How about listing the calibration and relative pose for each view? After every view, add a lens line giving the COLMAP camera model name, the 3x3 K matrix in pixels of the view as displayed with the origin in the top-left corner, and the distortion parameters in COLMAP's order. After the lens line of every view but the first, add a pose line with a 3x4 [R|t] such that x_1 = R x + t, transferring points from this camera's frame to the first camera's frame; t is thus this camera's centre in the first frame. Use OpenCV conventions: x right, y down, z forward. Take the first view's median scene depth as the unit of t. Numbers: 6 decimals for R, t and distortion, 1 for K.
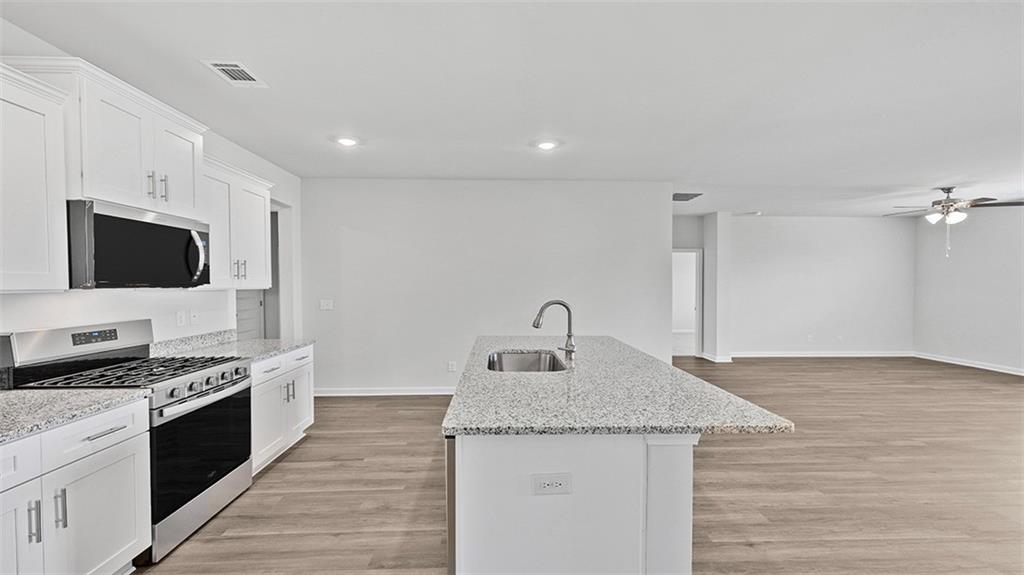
lens RADIAL K [[458.5, 0, 516.8], [0, 458.5, 293.5], [0, 0, 1]] dist [0.003386, -0.000371]
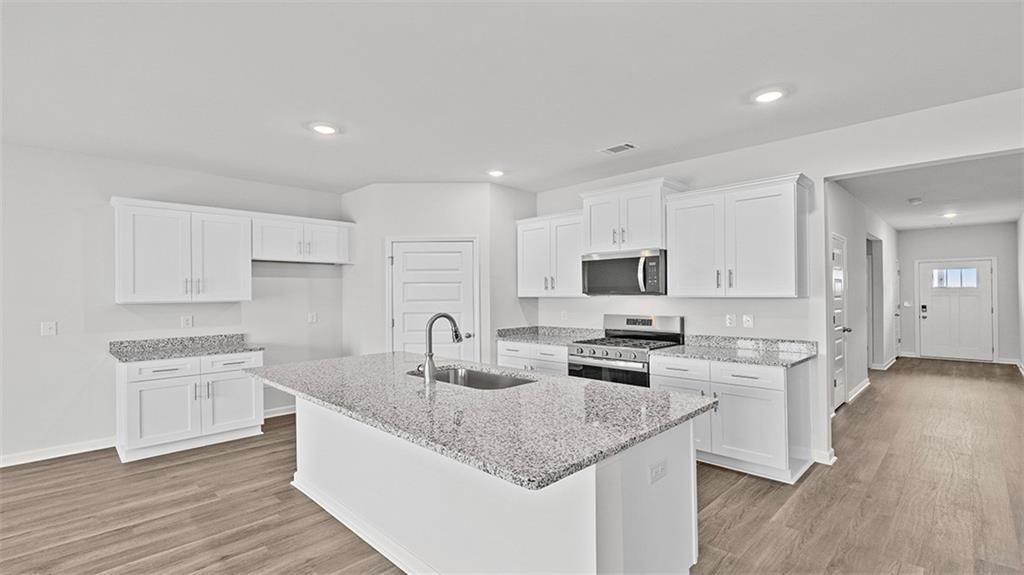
lens RADIAL K [[458.5, 0, 516.4], [0, 458.5, 291.2], [0, 0, 1]] dist [0.003386, -0.000371]
pose [[-0.732985, 0.002825, -0.680238, 0.533721], [-0.004413, 0.999951, 0.008908, -0.033231], [0.680230, 0.009532, -0.732937, 1.601302]]
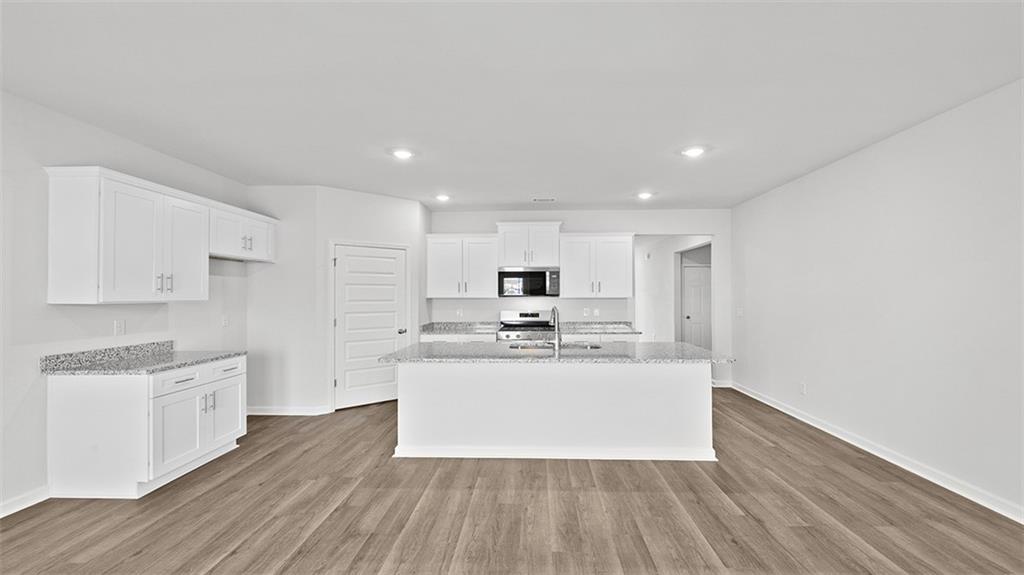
lens RADIAL K [[458.5, 0, 515.8], [0, 458.5, 291.5], [0, 0, 1]] dist [0.003386, -0.000371]
pose [[-0.083208, -0.008337, -0.996497, 1.371879], [-0.017101, 0.999830, -0.006937, -0.017852], [0.996386, 0.016464, -0.083336, 0.916584]]
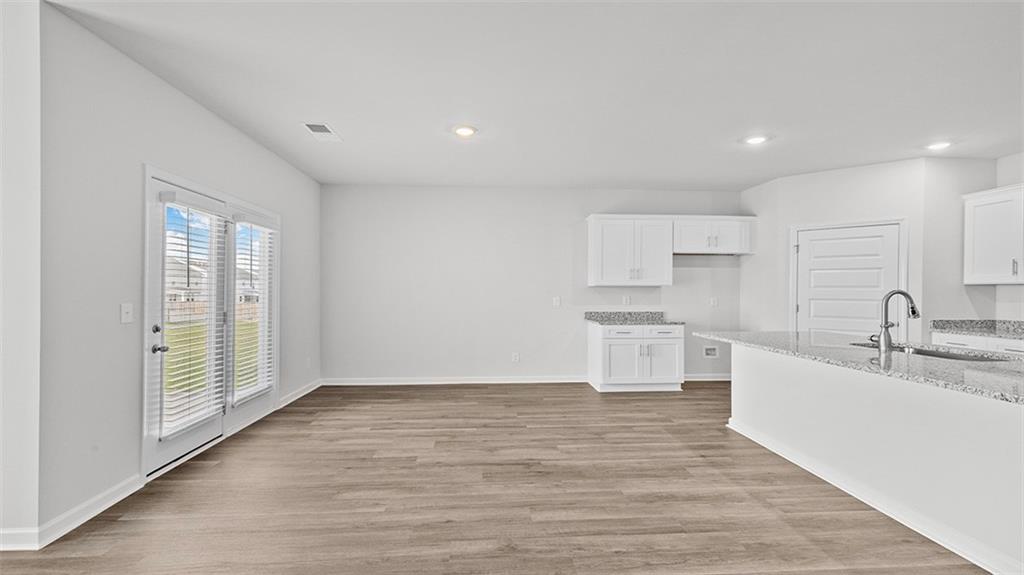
lens RADIAL K [[458.5, 0, 514.0], [0, 458.5, 294.2], [0, 0, 1]] dist [0.003386, -0.000371]
pose [[-0.999622, -0.002870, -0.027350, 0.847554], [-0.003641, 0.999596, 0.028205, -0.001084], [0.027258, 0.028294, -0.999228, 1.788343]]
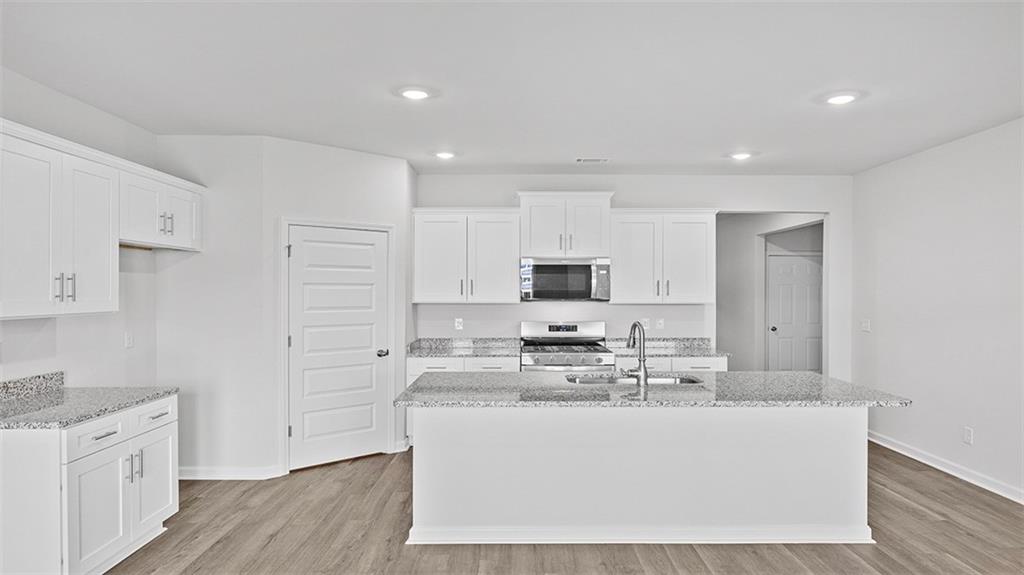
lens RADIAL K [[675.9, 0, 517.0], [0, 675.9, 295.9], [0, 0, 1]] dist [-0.006243, -0.000737]
pose [[-0.035369, 0.008968, -0.999334, 1.385045], [-0.021732, 0.999716, 0.009741, -0.043879], [0.999138, 0.022062, -0.035164, 0.732654]]
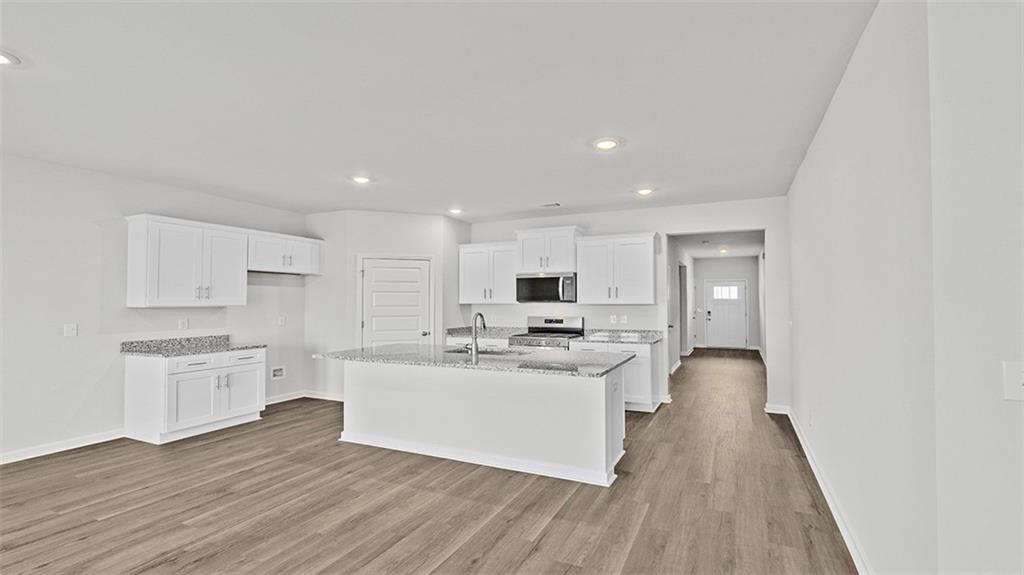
lens RADIAL K [[458.5, 0, 516.7], [0, 458.5, 288.3], [0, 0, 1]] dist [0.003386, -0.000371]
pose [[-0.468099, -0.024099, -0.883347, 1.194199], [-0.014902, 0.999701, -0.019376, -0.032065], [0.883550, 0.004093, -0.468318, 1.633437]]
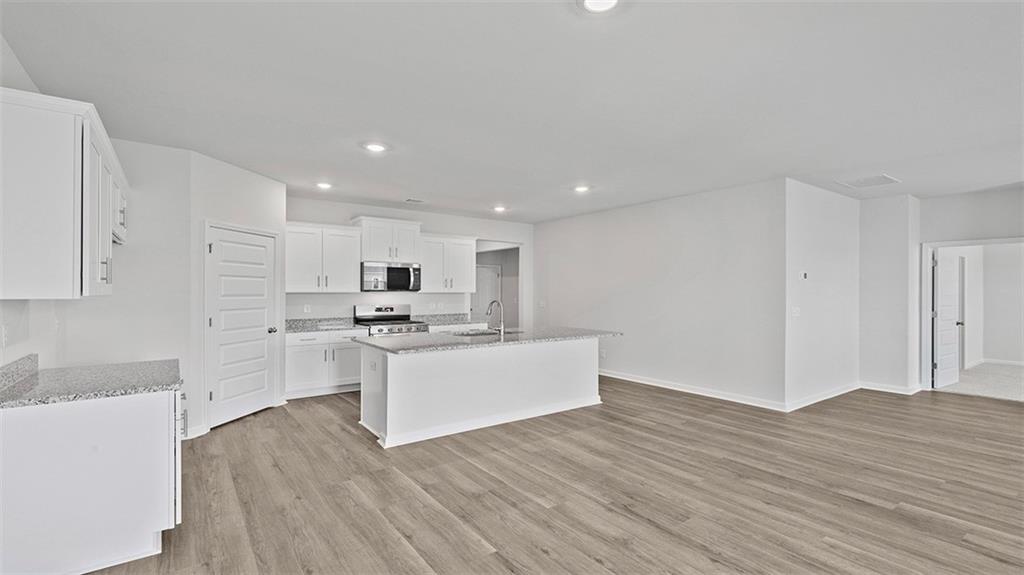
lens RADIAL K [[458.5, 0, 516.1], [0, 458.5, 292.6], [0, 0, 1]] dist [0.003386, -0.000371]
pose [[0.561370, 0.003494, -0.827558, 1.403238], [-0.018354, 0.999798, -0.008229, 0.001410], [0.827362, 0.019808, 0.561320, 0.103210]]
